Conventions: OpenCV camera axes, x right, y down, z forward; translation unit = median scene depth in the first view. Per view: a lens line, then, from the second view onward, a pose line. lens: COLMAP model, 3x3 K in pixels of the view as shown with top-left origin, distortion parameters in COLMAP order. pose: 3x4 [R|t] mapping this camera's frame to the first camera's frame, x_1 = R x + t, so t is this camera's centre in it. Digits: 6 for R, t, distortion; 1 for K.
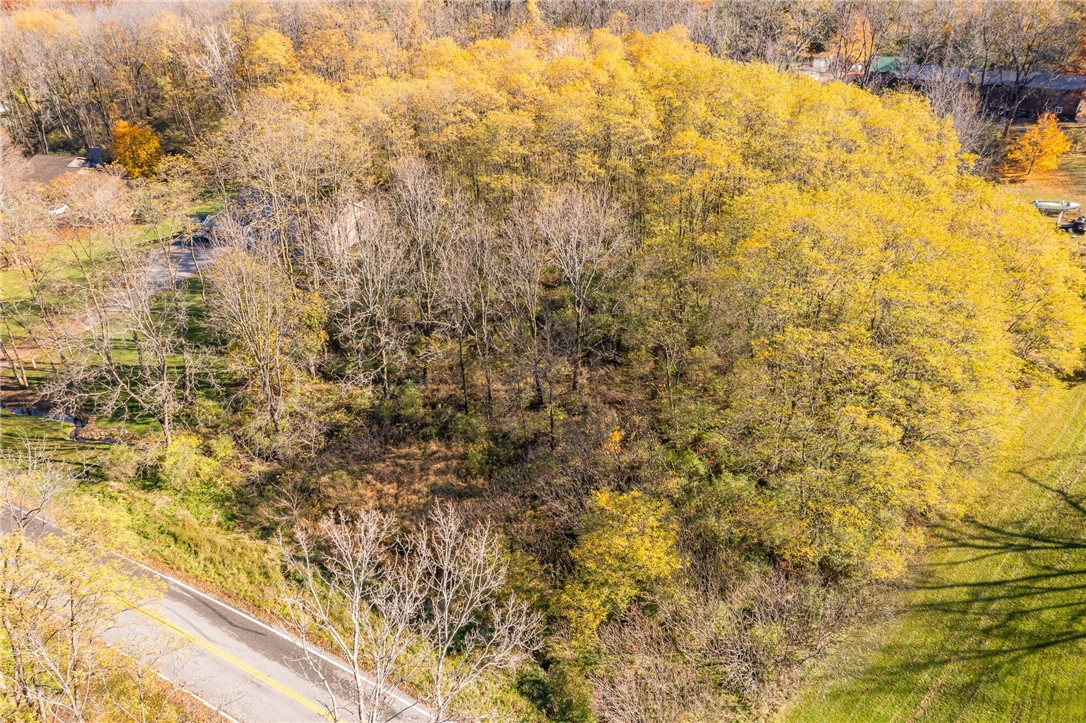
lens RADIAL K [[908.2, 0, 543.0], [0, 908.2, 361.5], [0, 0, 1]] dist [0.010575, 0.007725]
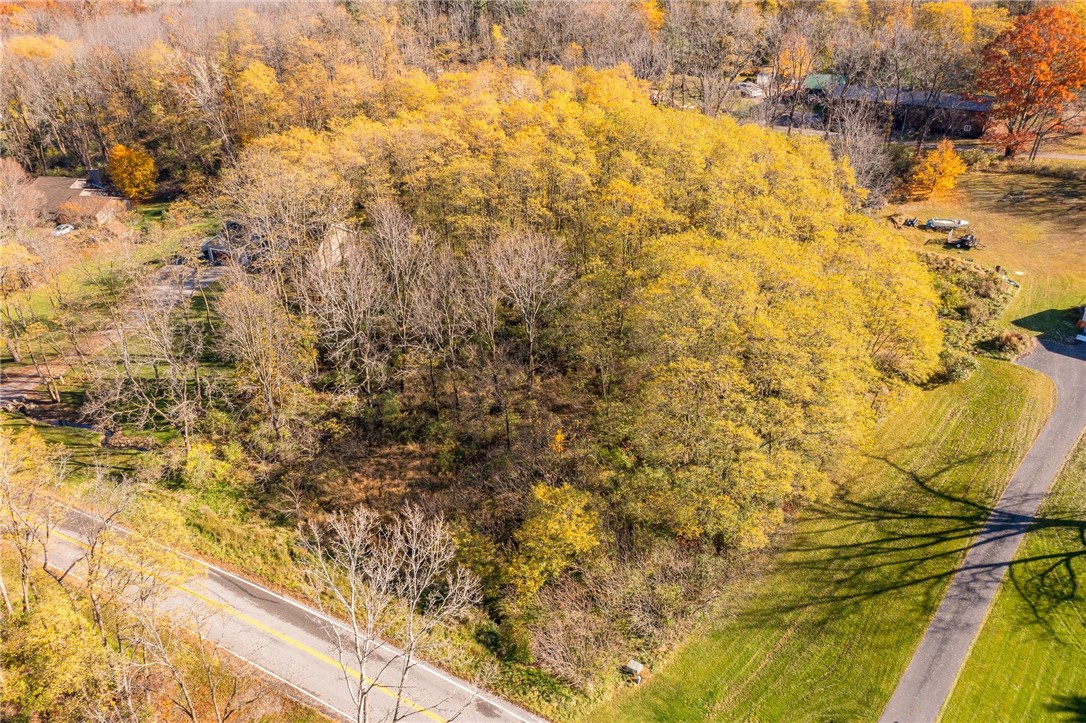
lens RADIAL K [[943.4, 0, 554.8], [0, 943.4, 356.3], [0, 0, 1]] dist [0.011458, 0.009184]
pose [[0.999552, -0.017972, 0.023934, 0.044935], [0.017366, 0.999529, 0.025293, -0.057941], [-0.024377, -0.024866, 0.999394, -0.260267]]
